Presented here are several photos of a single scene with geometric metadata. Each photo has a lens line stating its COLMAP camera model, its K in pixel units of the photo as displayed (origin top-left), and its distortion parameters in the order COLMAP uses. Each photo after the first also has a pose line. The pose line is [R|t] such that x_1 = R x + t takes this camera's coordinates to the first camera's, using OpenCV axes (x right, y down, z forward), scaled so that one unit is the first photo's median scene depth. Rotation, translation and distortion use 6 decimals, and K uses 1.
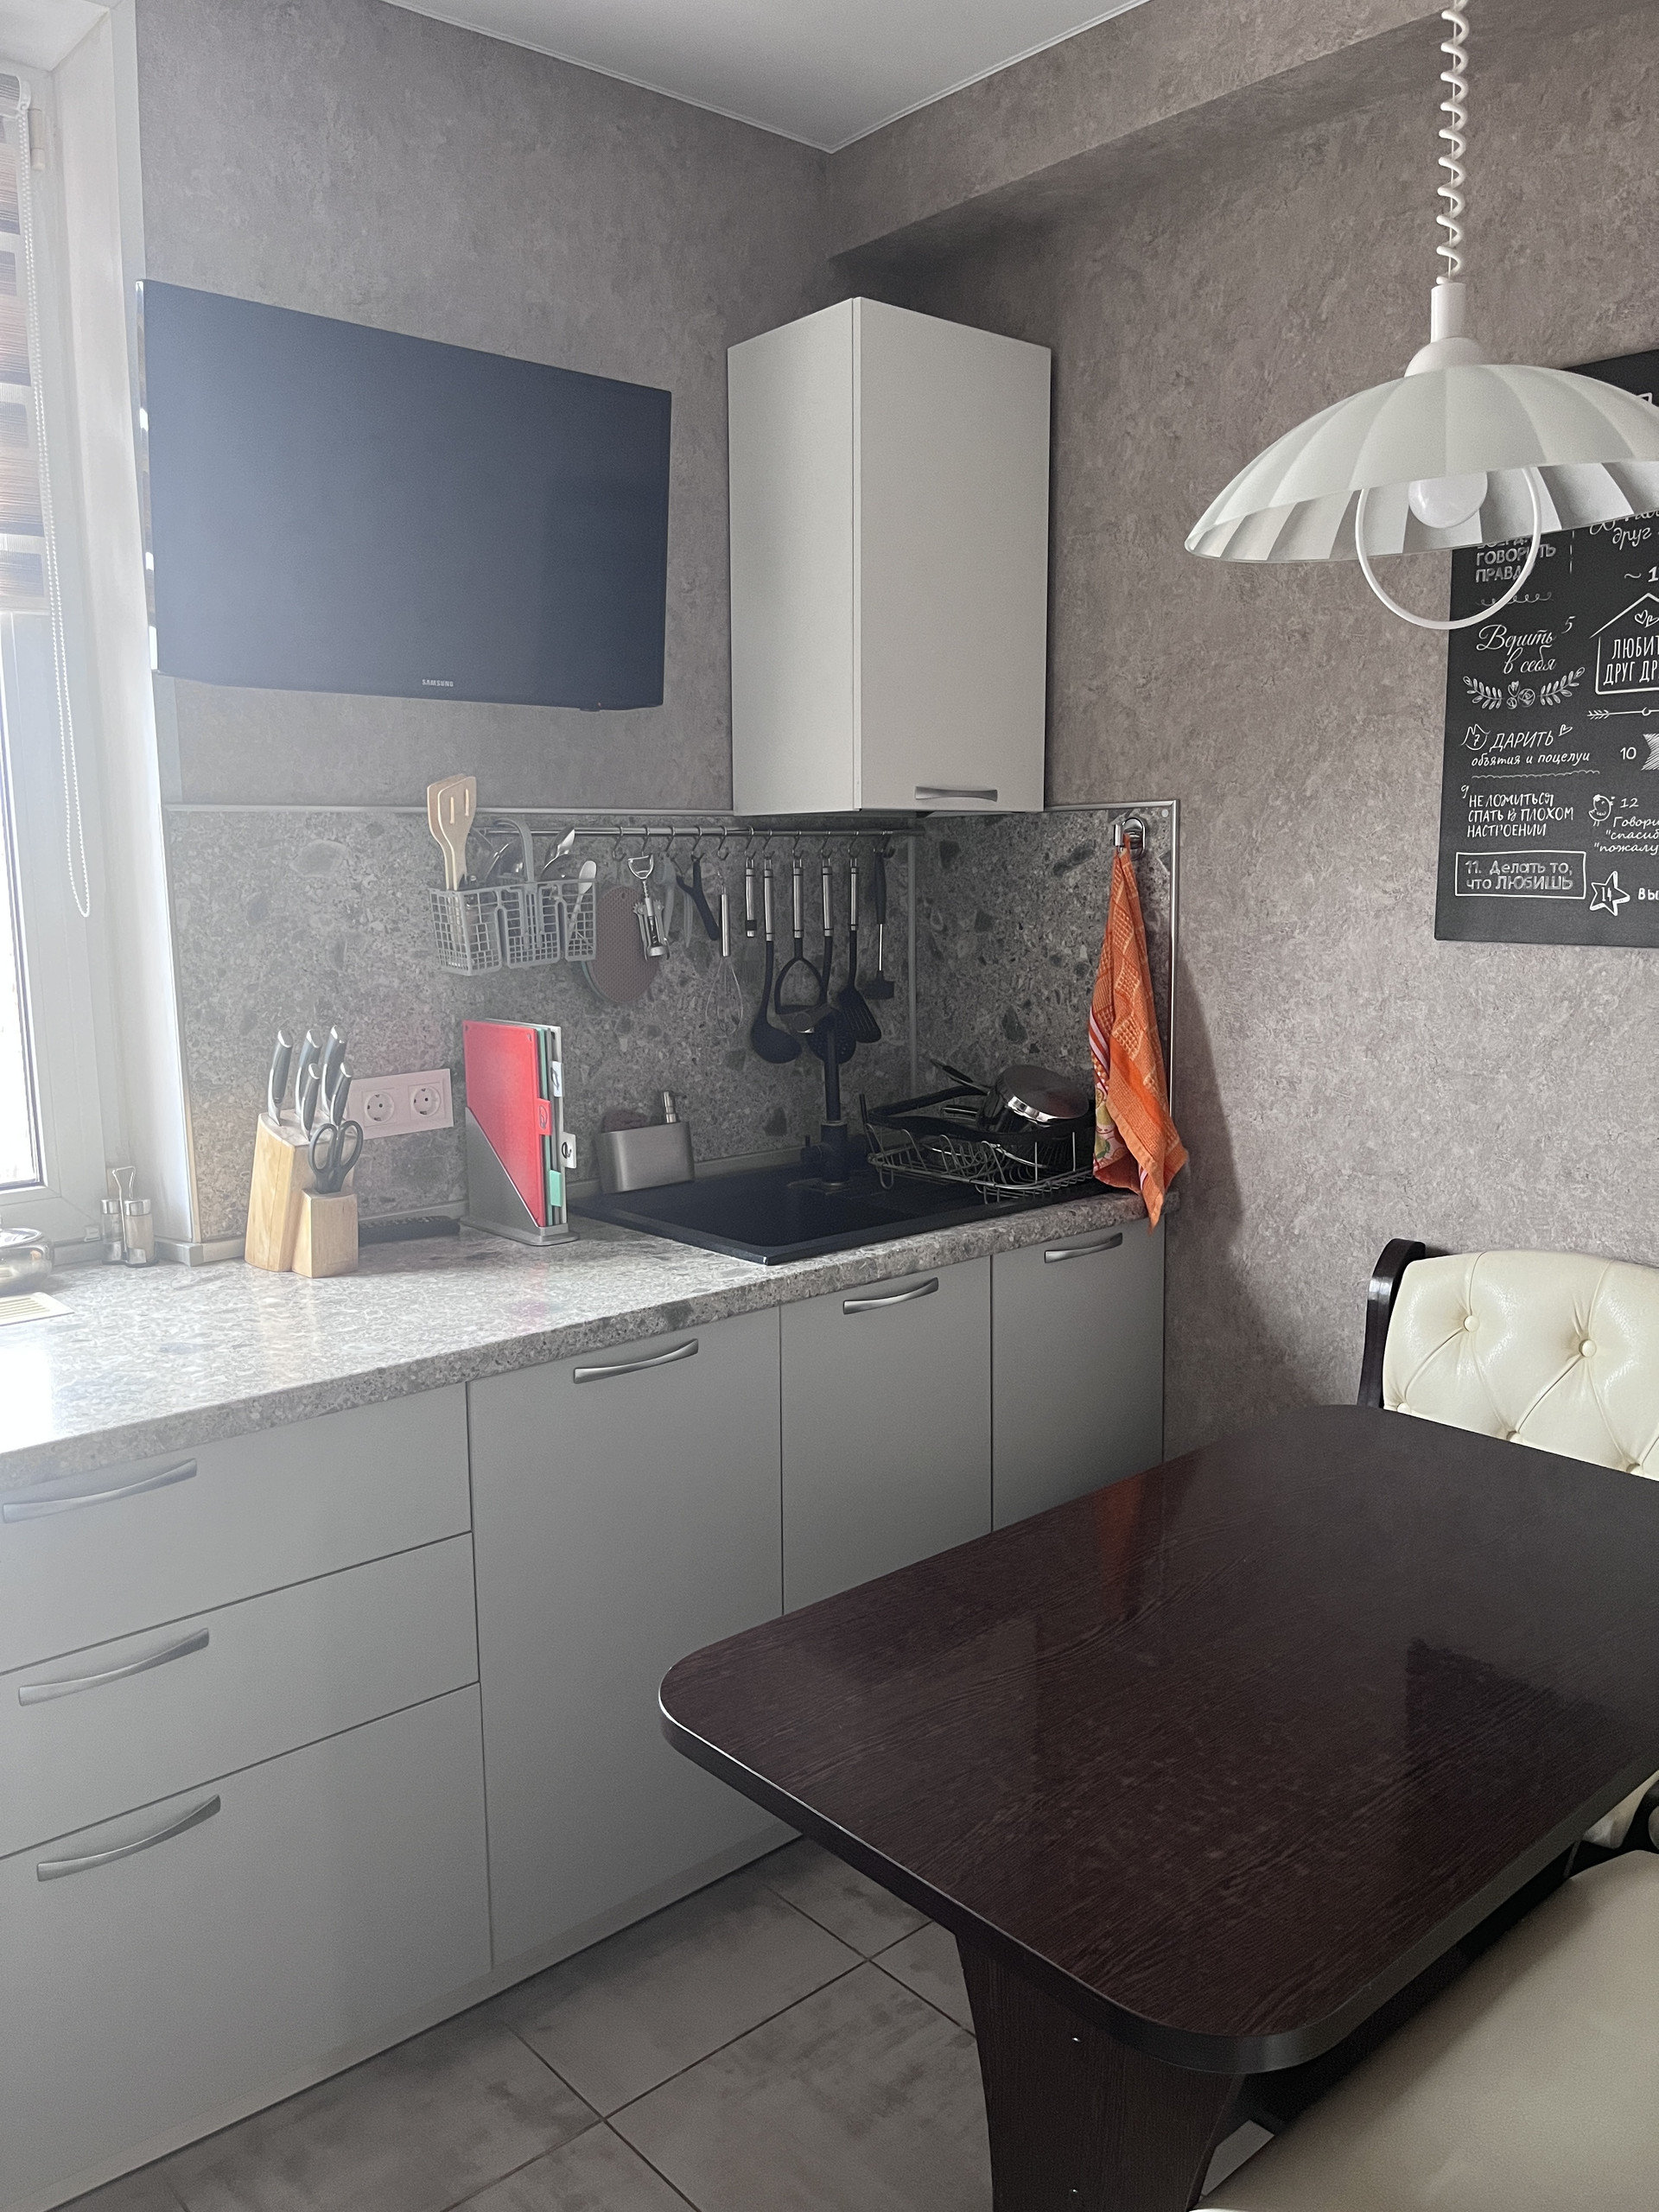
lens RADIAL K [[1677.3, 0, 821.6], [0, 1677.3, 1105.2], [0, 0, 1]] dist [0.059995, -0.080136]
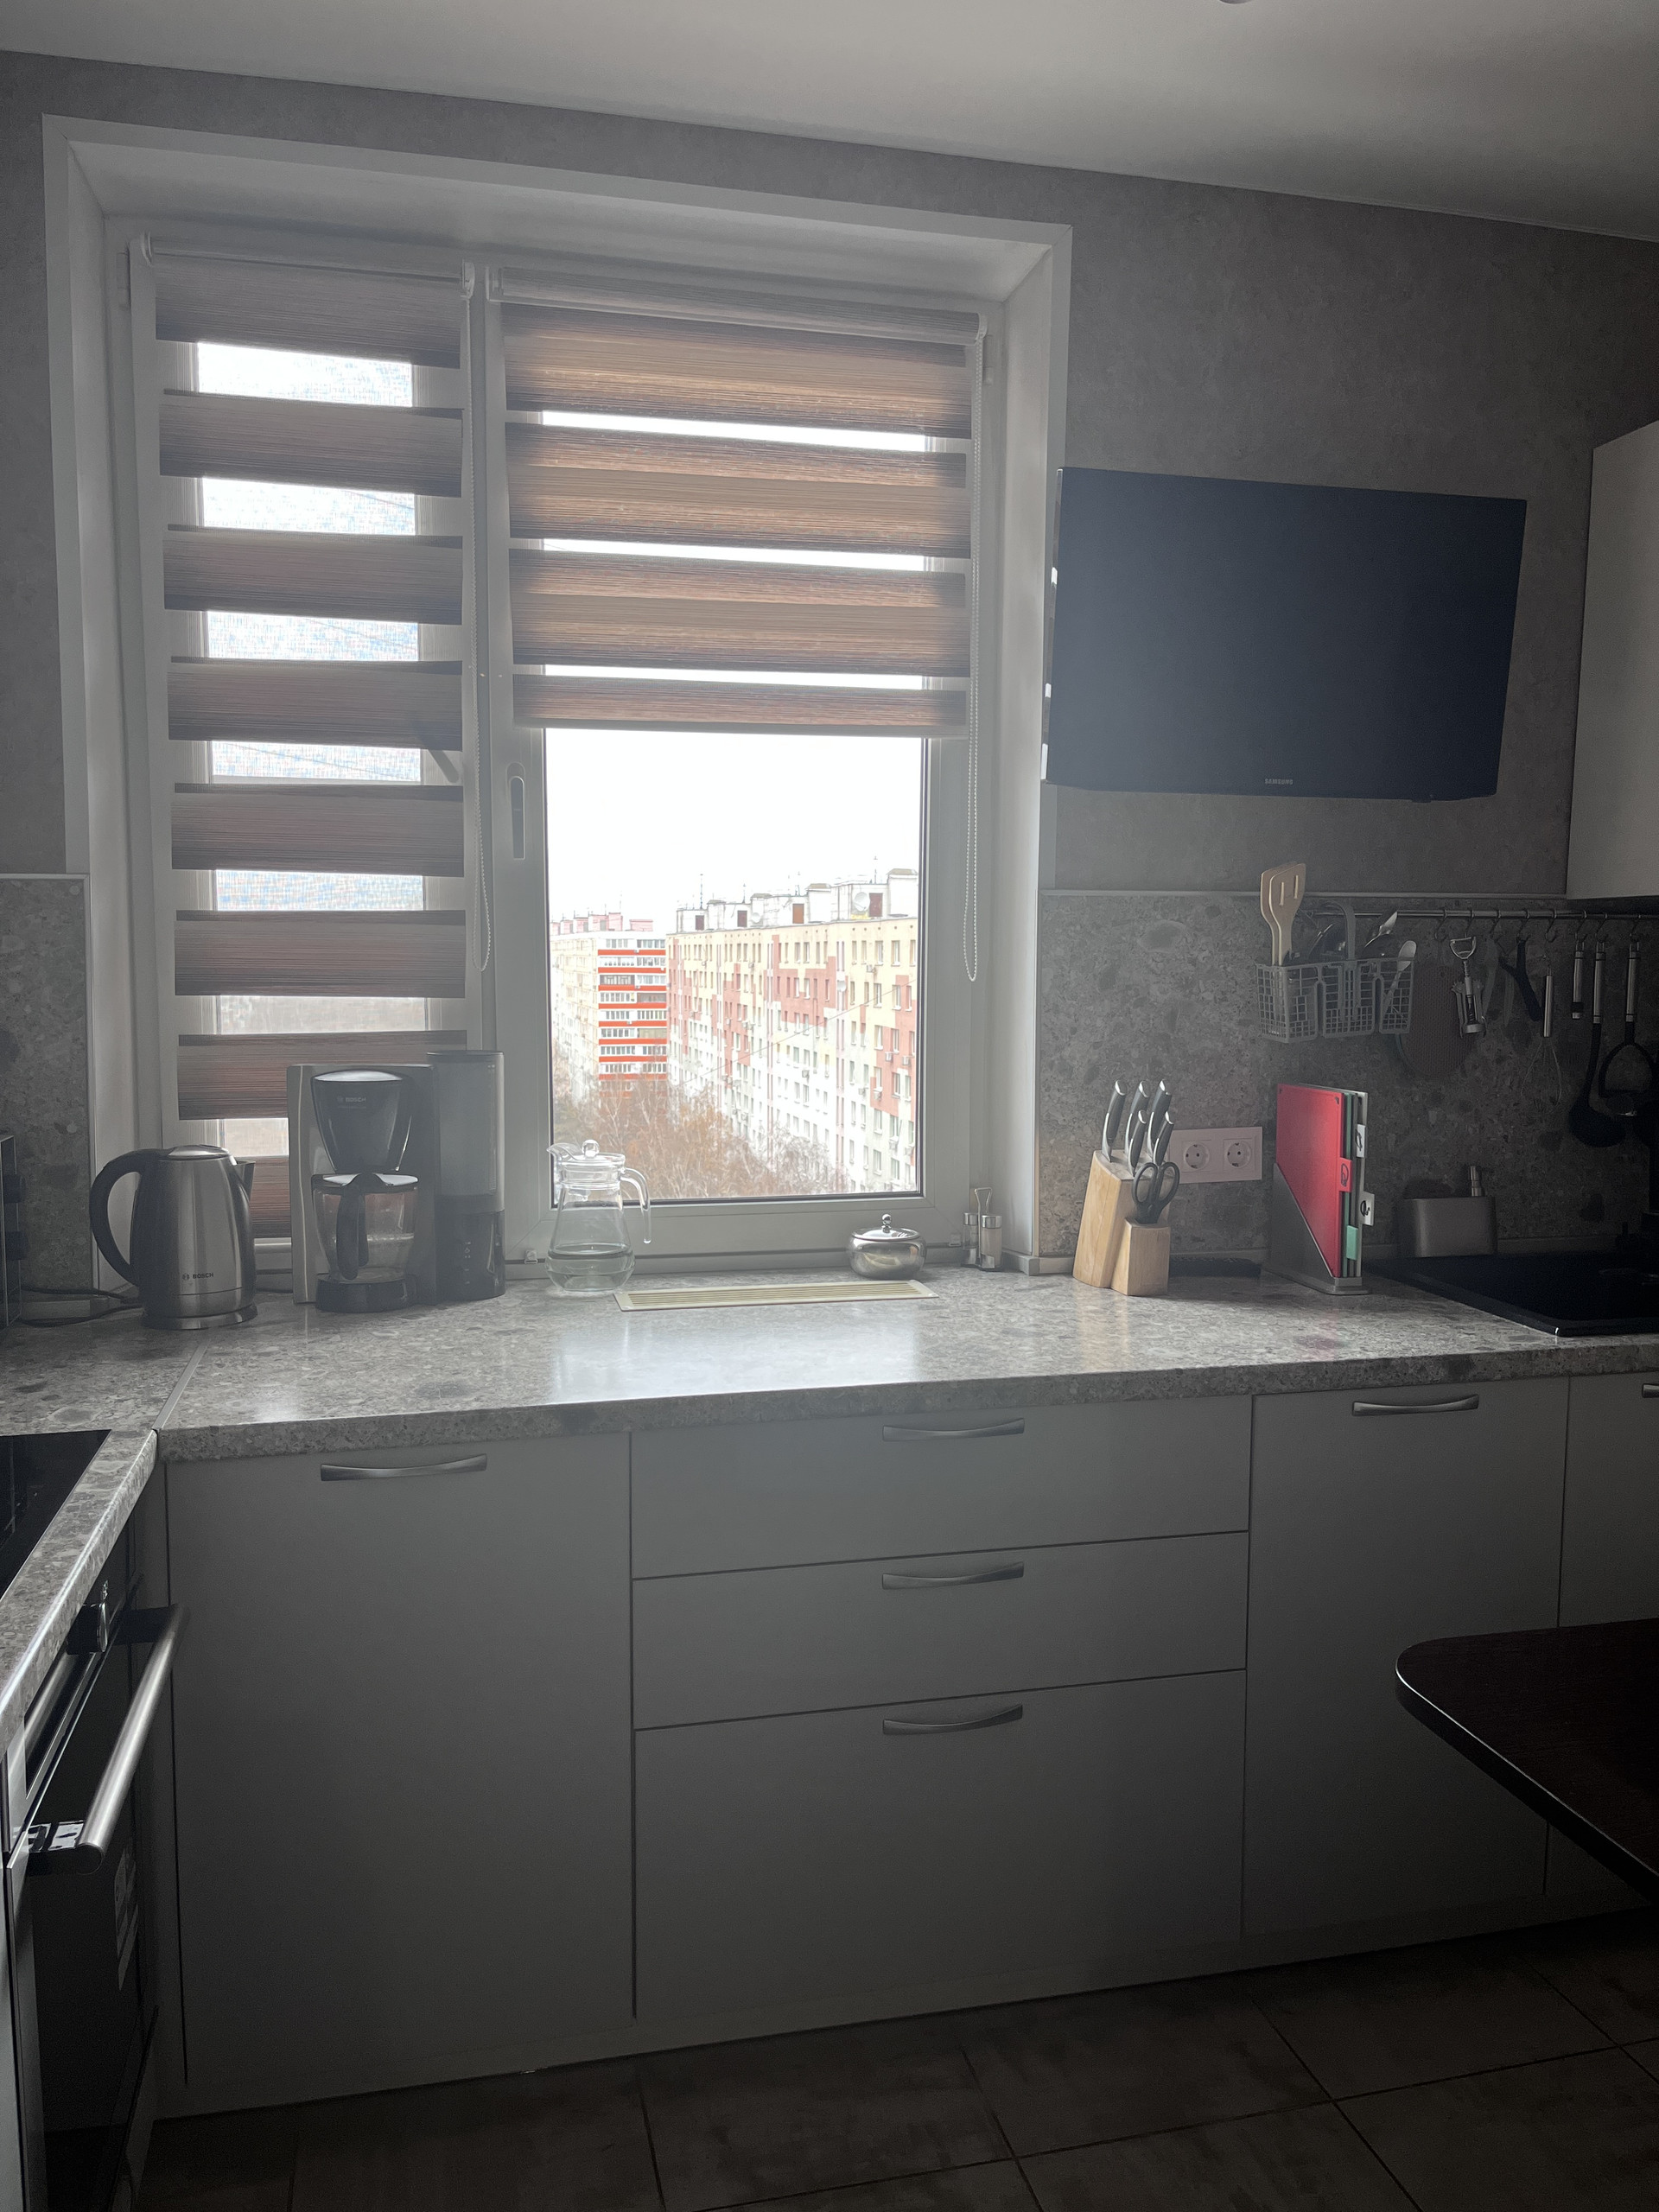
lens RADIAL K [[1677.3, 0, 845.4], [0, 1677.3, 1099.6], [0, 0, 1]] dist [0.059995, -0.080136]
pose [[0.889116, 0.059518, -0.453796, 0.045533], [-0.084846, 0.995756, -0.035640, 0.030043], [0.449749, 0.070191, 0.890393, -0.135055]]
